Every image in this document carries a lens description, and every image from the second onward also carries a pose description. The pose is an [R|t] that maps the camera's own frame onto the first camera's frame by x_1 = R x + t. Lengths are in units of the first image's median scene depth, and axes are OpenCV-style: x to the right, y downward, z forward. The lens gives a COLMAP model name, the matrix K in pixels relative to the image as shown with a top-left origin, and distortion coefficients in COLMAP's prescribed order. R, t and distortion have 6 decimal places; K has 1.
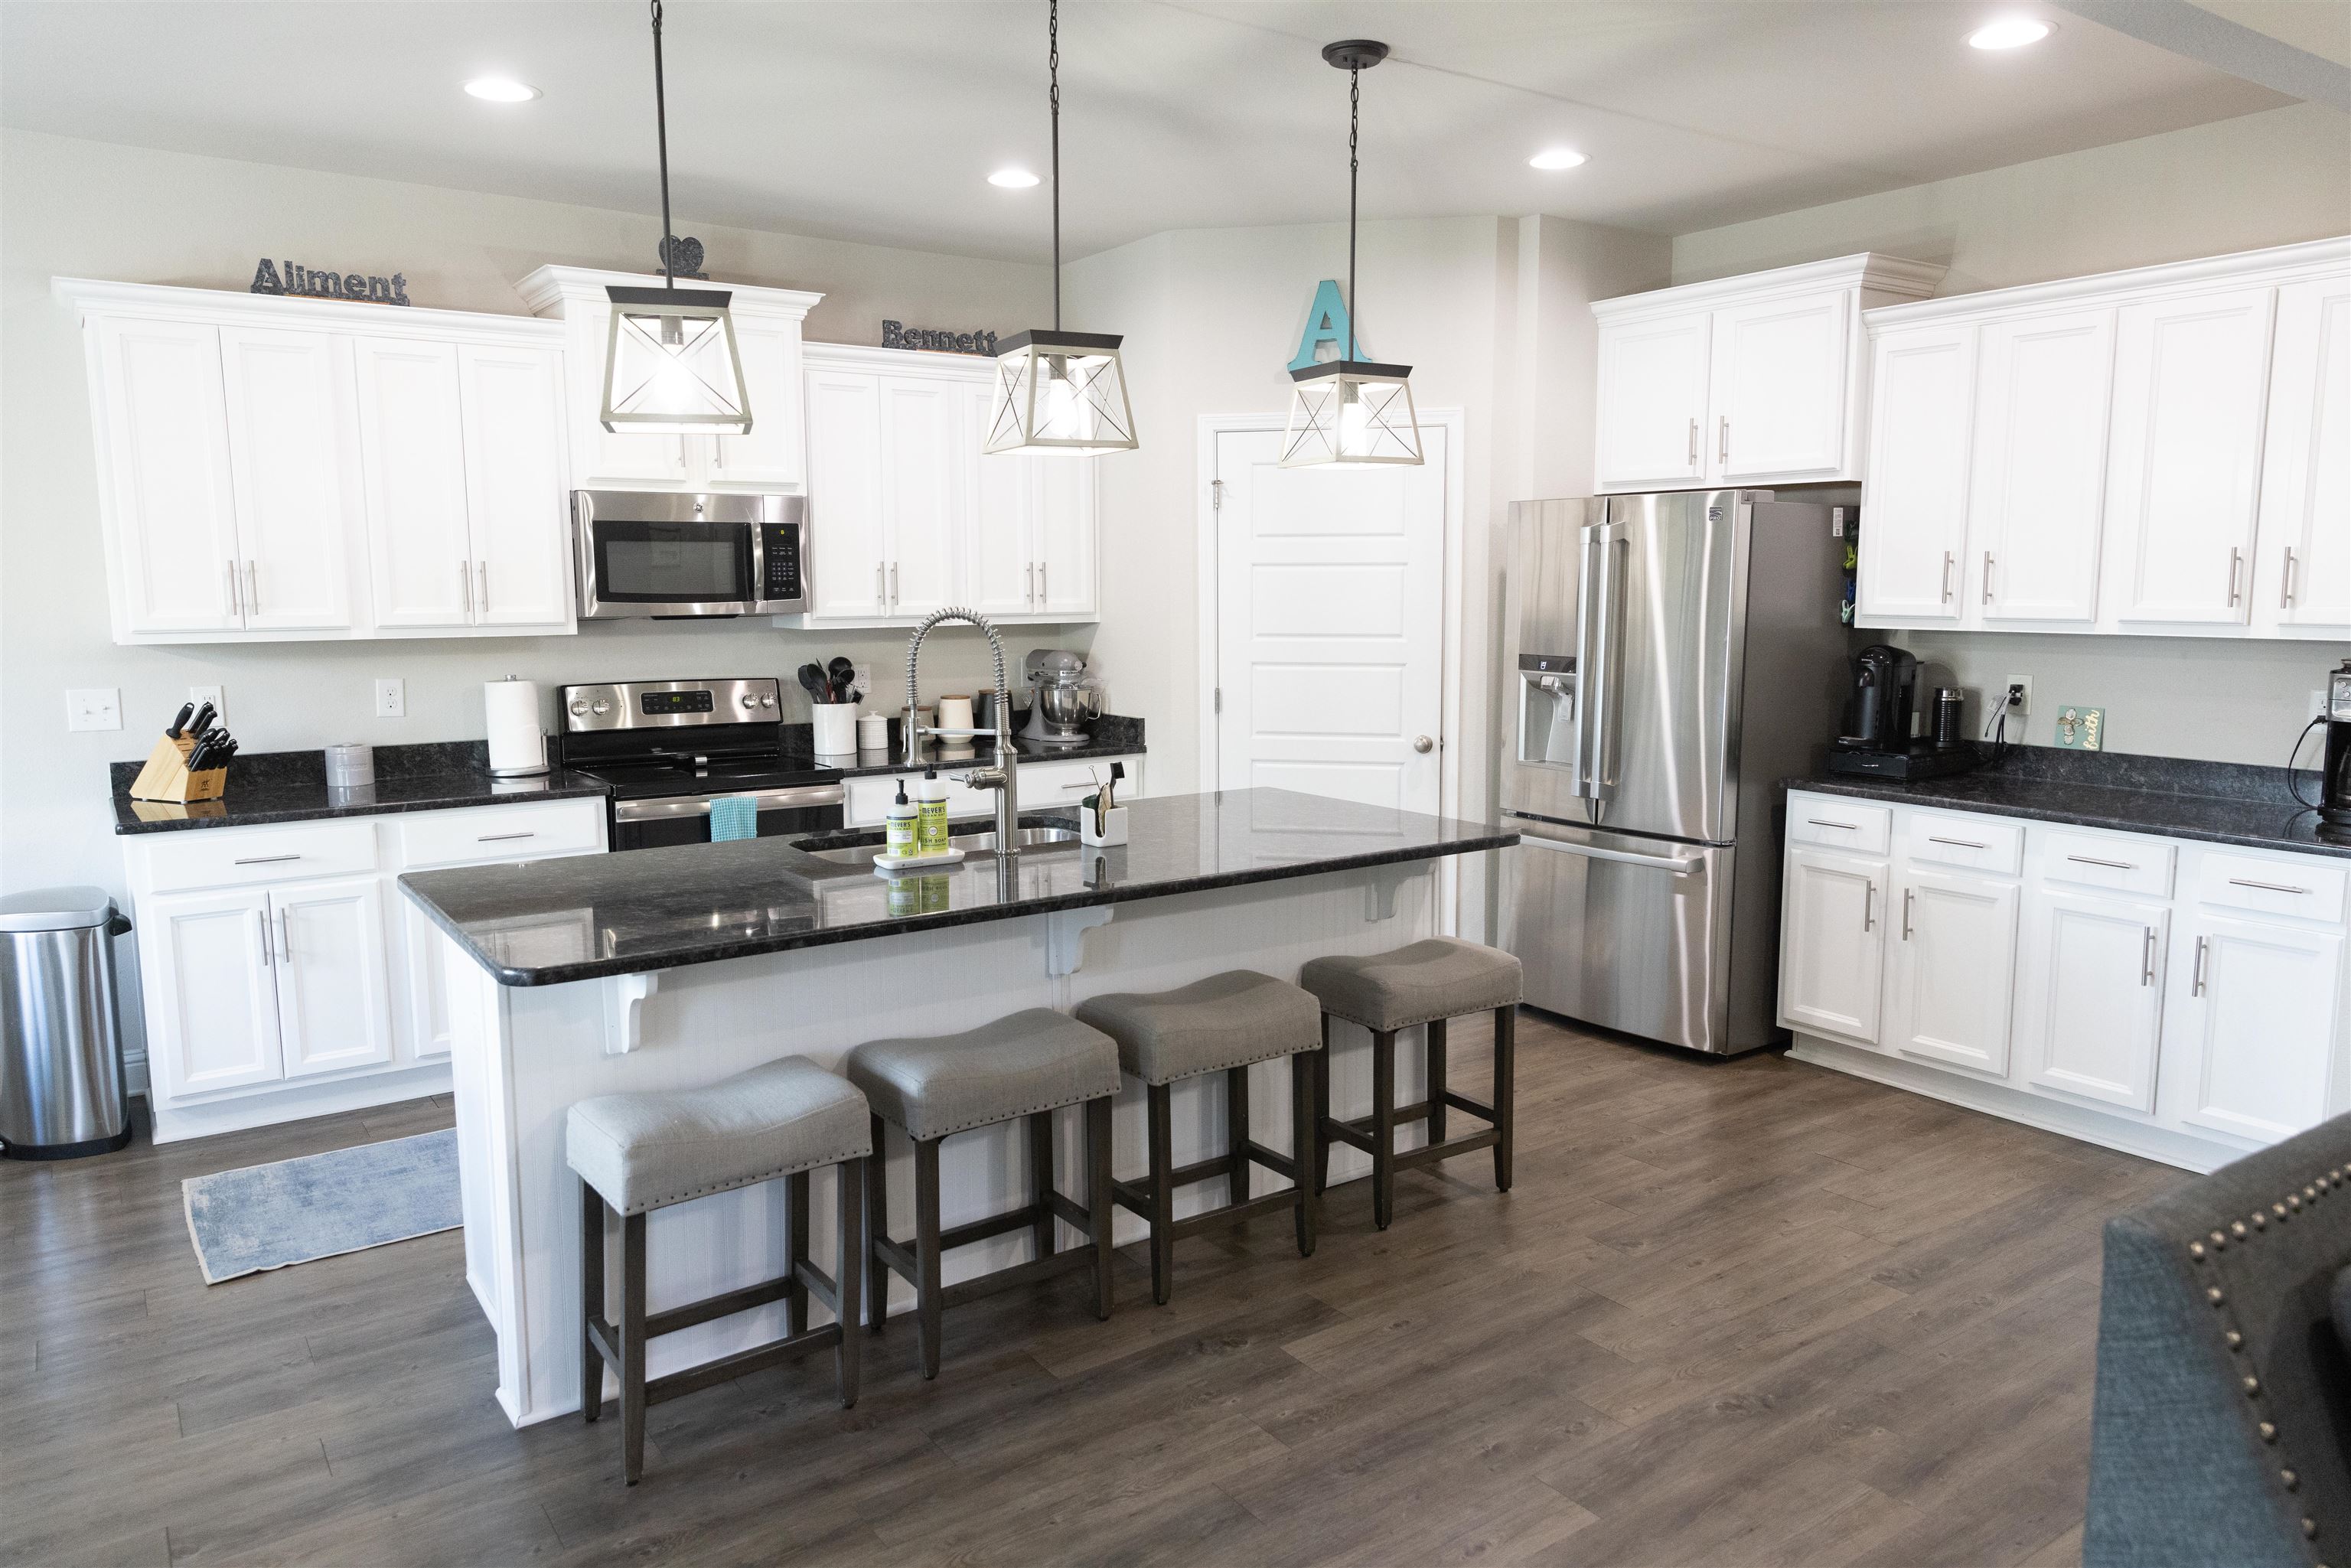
lens RADIAL K [[1593.6, 0, 1177.7], [0, 1593.6, 769.7], [0, 0, 1]] dist [0.019652, -0.005190]
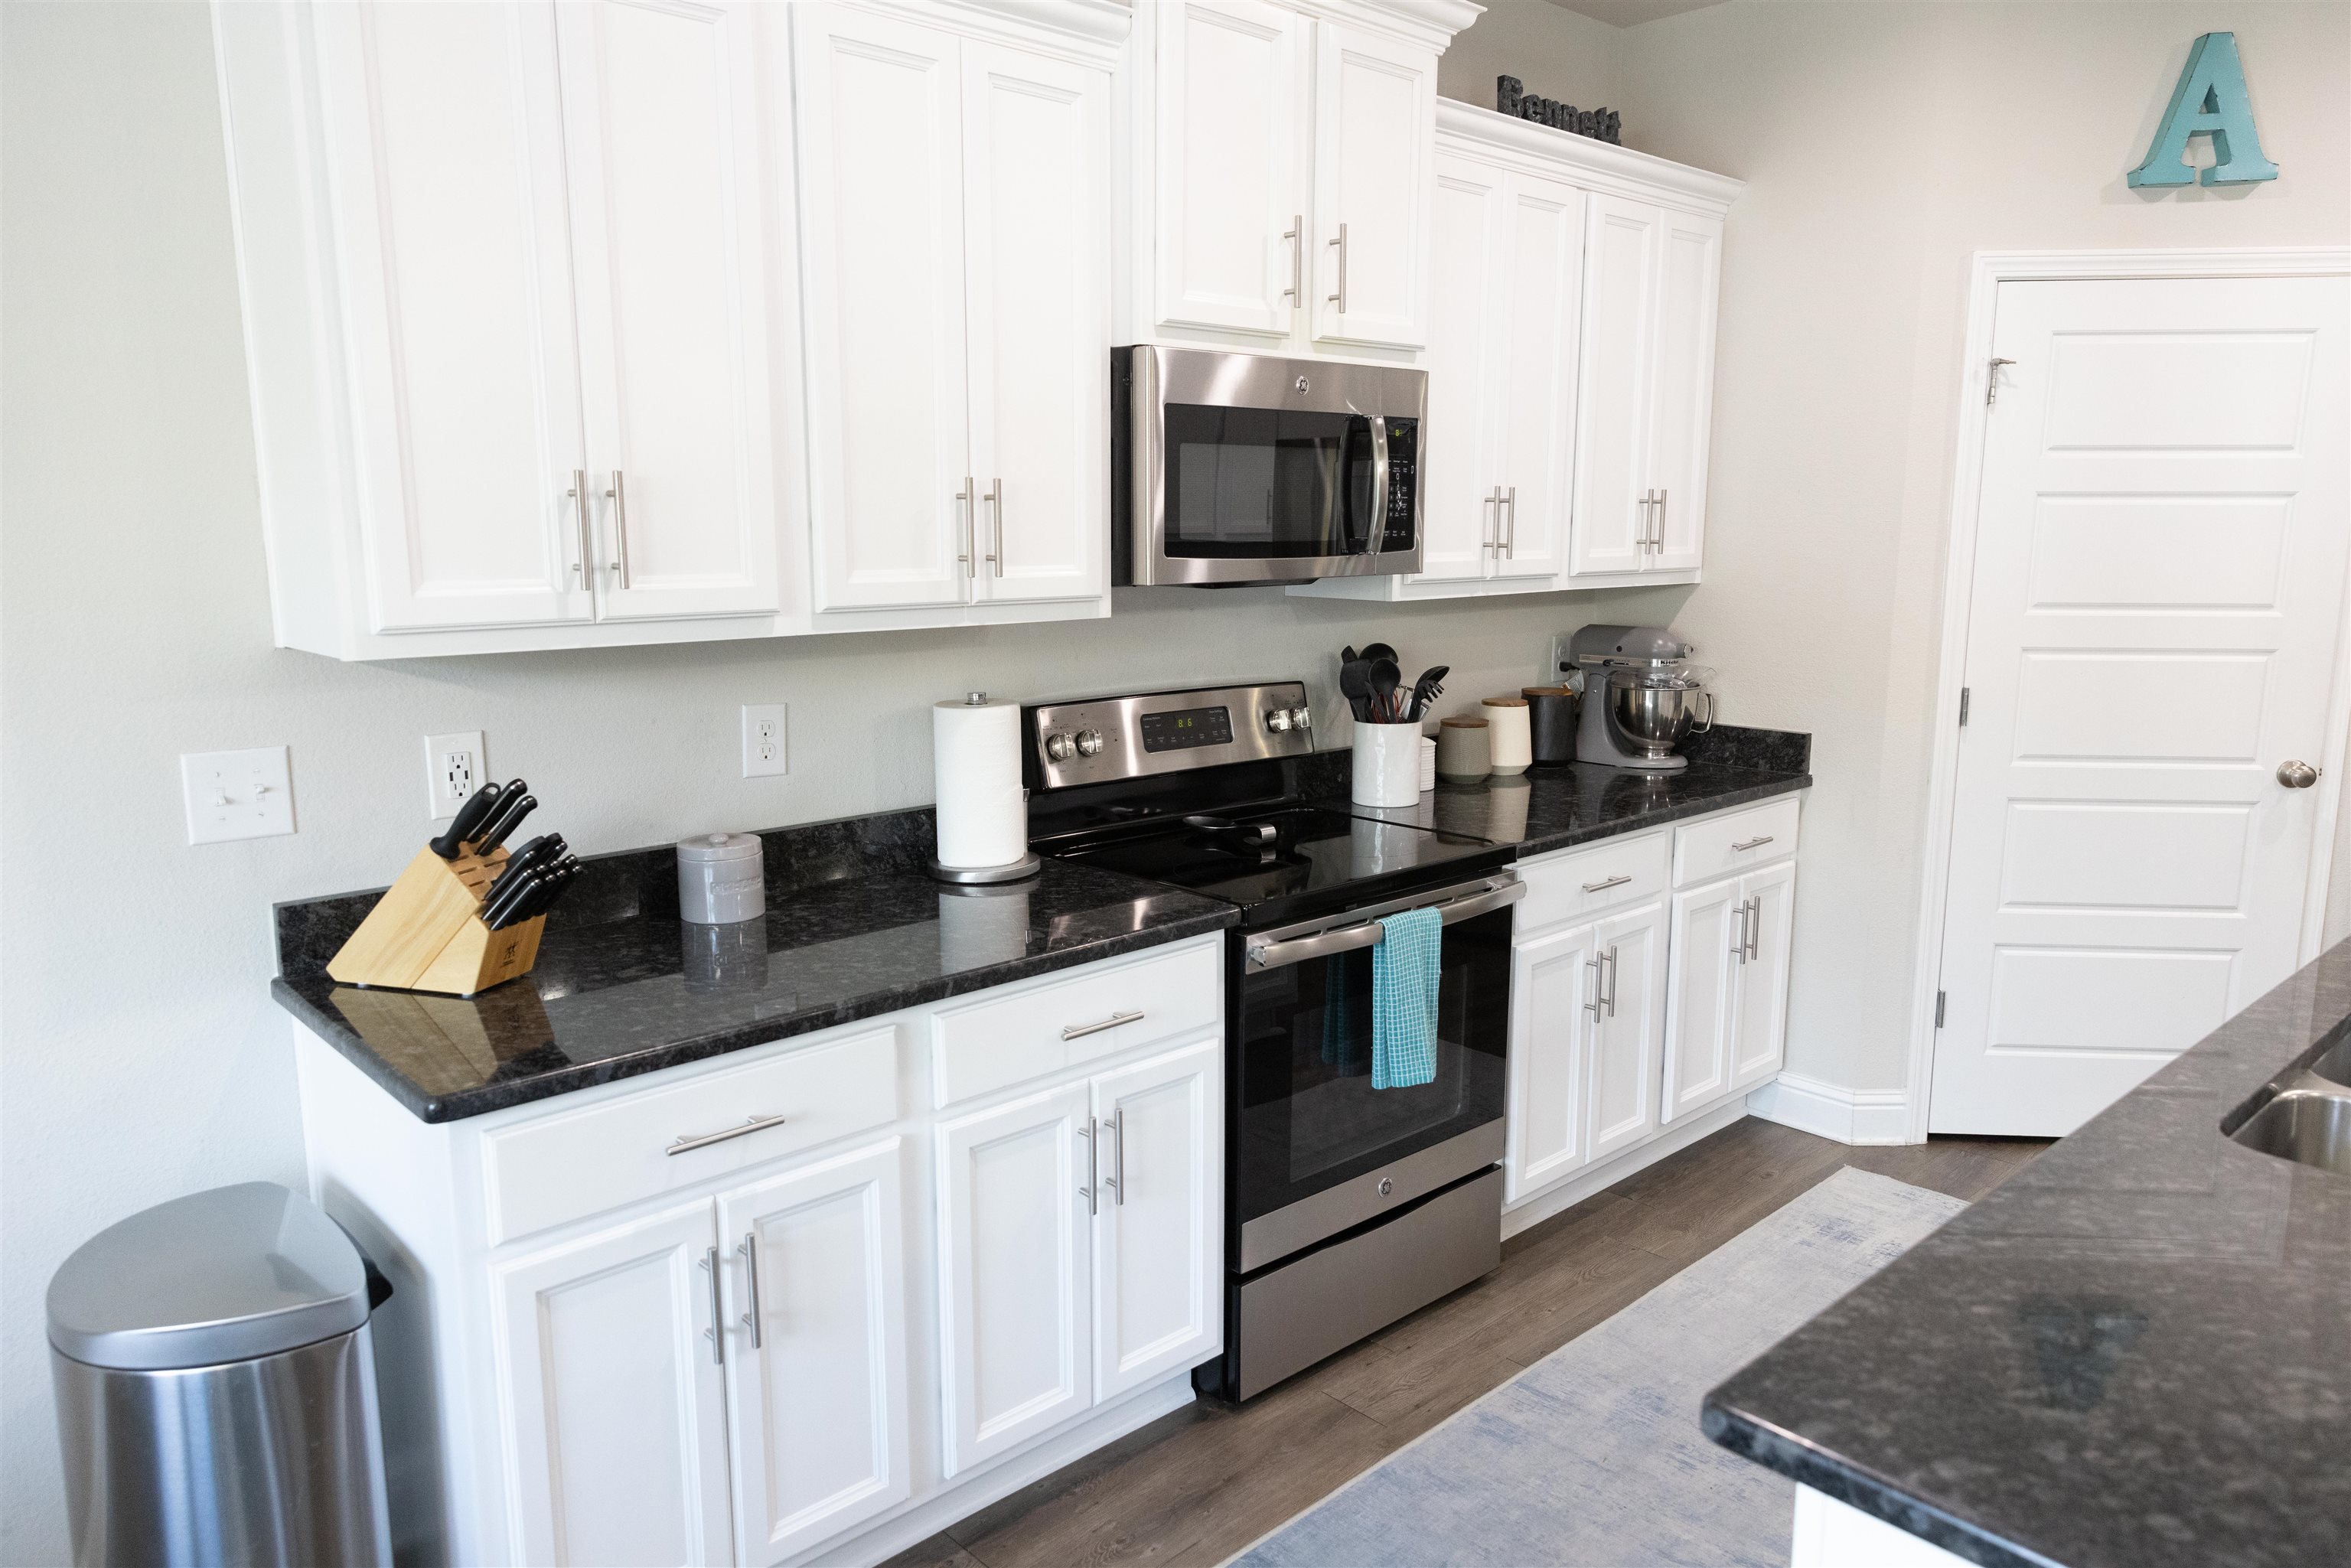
lens RADIAL K [[1593.6, 0, 1171.4], [0, 1593.6, 778.0], [0, 0, 1]] dist [0.019652, -0.005190]
pose [[0.990300, -0.016284, 0.137986, -0.414106], [0.009869, 0.998844, 0.047049, -0.053422], [-0.138592, -0.045230, 0.989316, 0.444078]]
